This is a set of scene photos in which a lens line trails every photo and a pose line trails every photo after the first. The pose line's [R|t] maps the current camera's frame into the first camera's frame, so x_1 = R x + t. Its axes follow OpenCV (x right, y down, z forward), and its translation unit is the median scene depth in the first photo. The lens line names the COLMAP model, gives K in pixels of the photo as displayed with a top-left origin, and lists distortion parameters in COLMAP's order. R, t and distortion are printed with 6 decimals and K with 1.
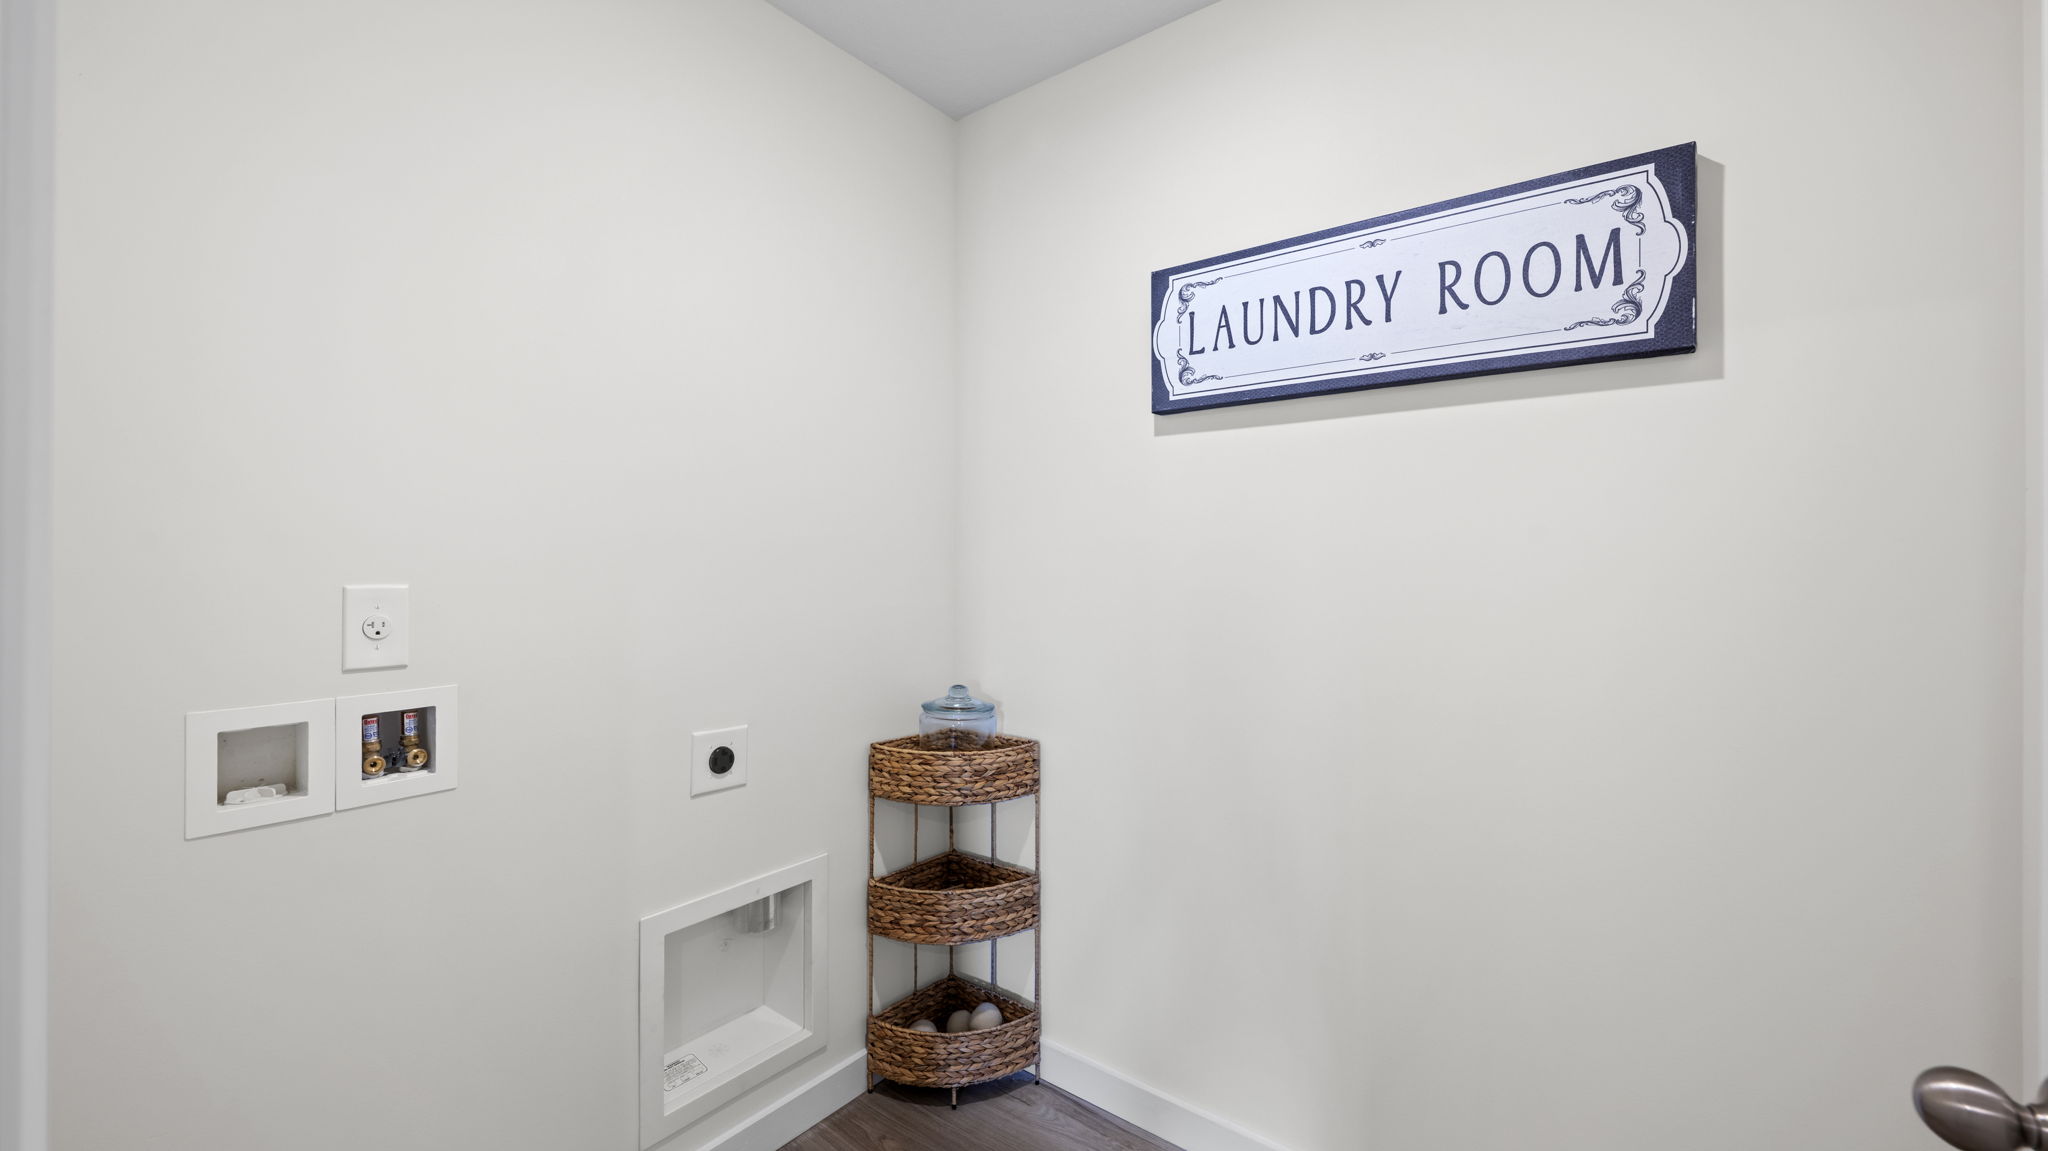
lens RADIAL K [[824.3, 0, 1020.6], [0, 824.3, 566.0], [0, 0, 1]] dist [-0.007884, -0.000328]
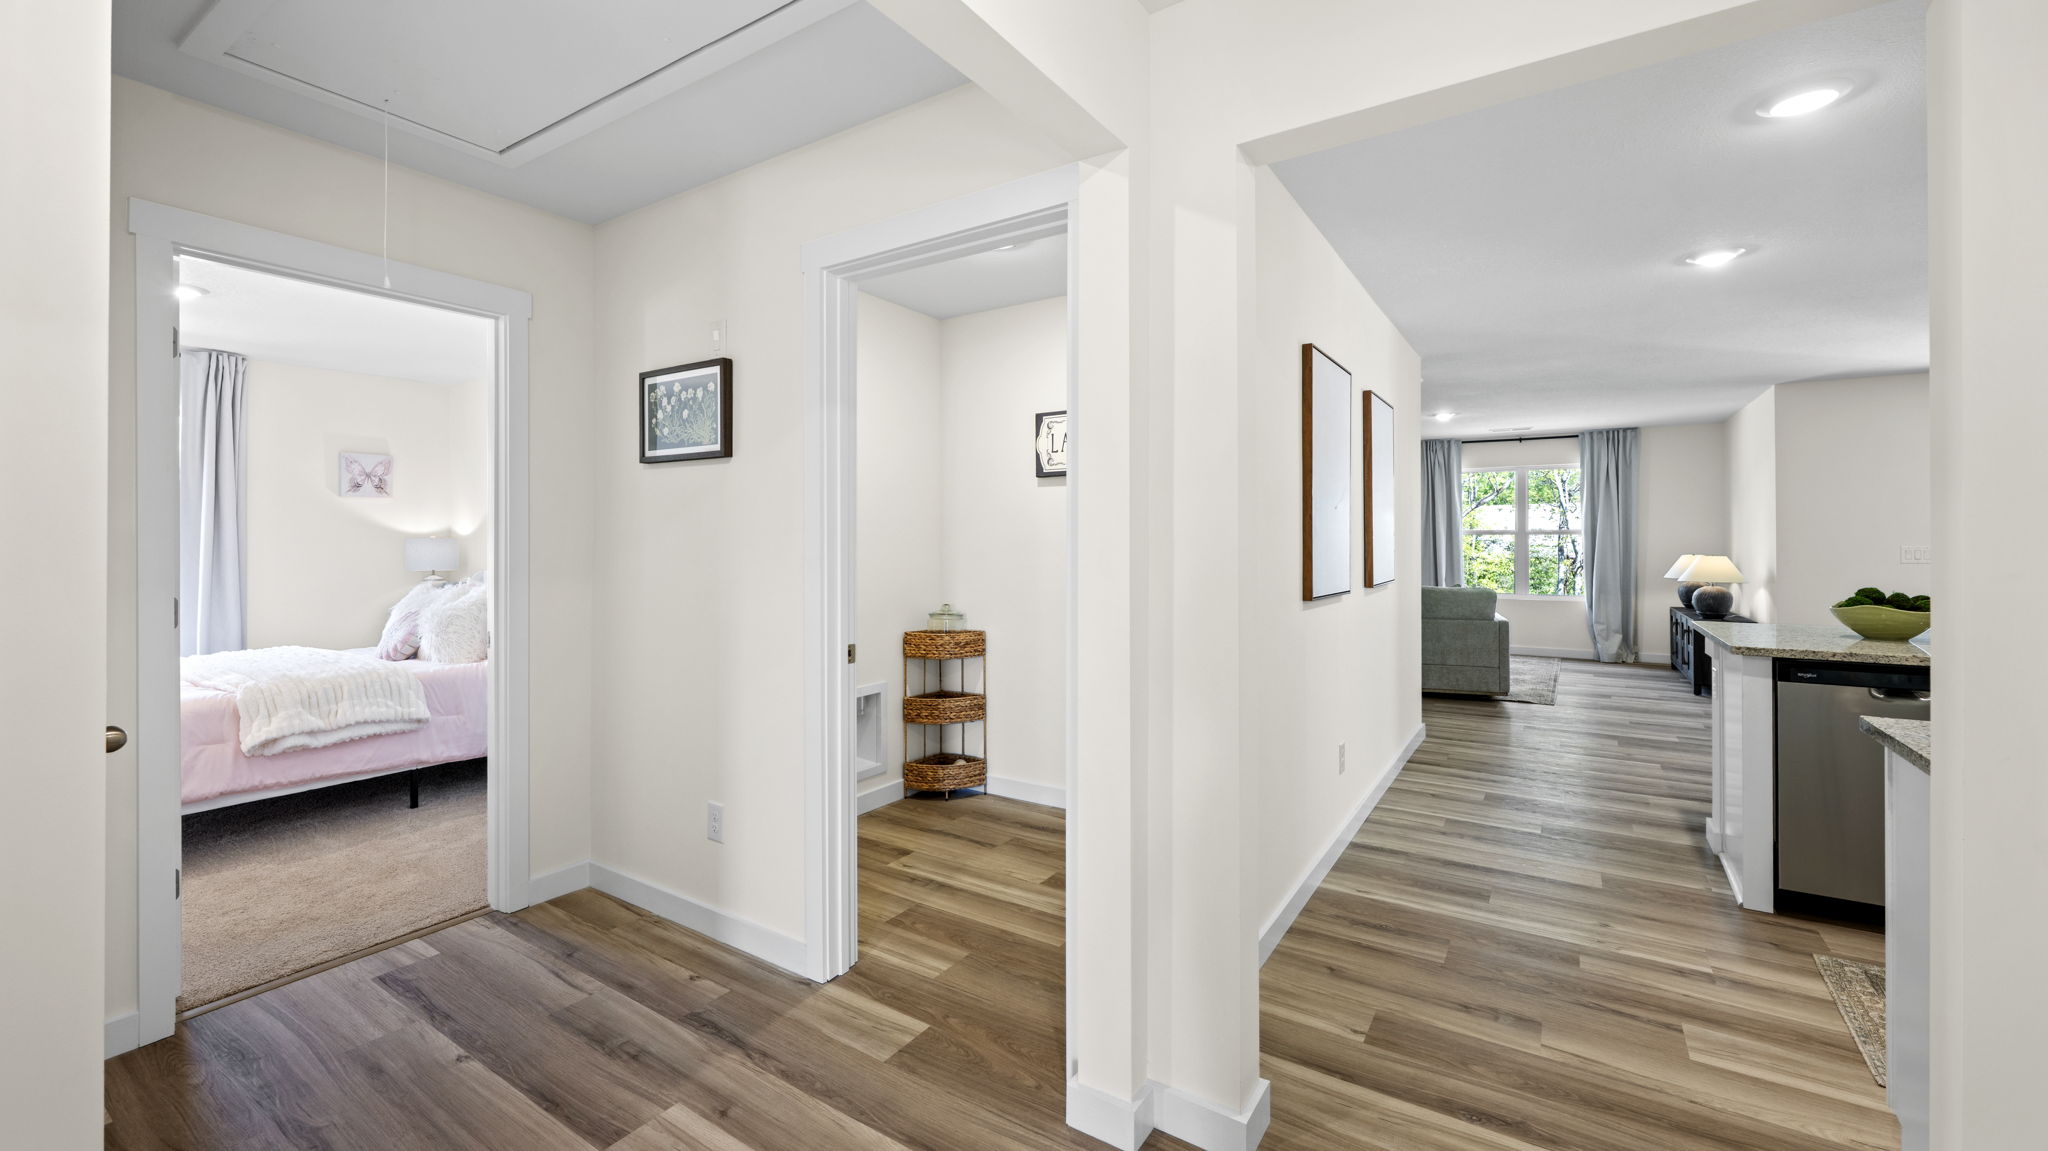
lens RADIAL K [[824.3, 0, 1033.3], [0, 824.3, 536.8], [0, 0, 1]] dist [-0.007884, -0.000328]
pose [[0.995599, -0.004909, 0.093585, -0.051933], [0.005765, 0.999944, -0.008877, -0.005549], [-0.093537, 0.009378, 0.995572, -1.120328]]
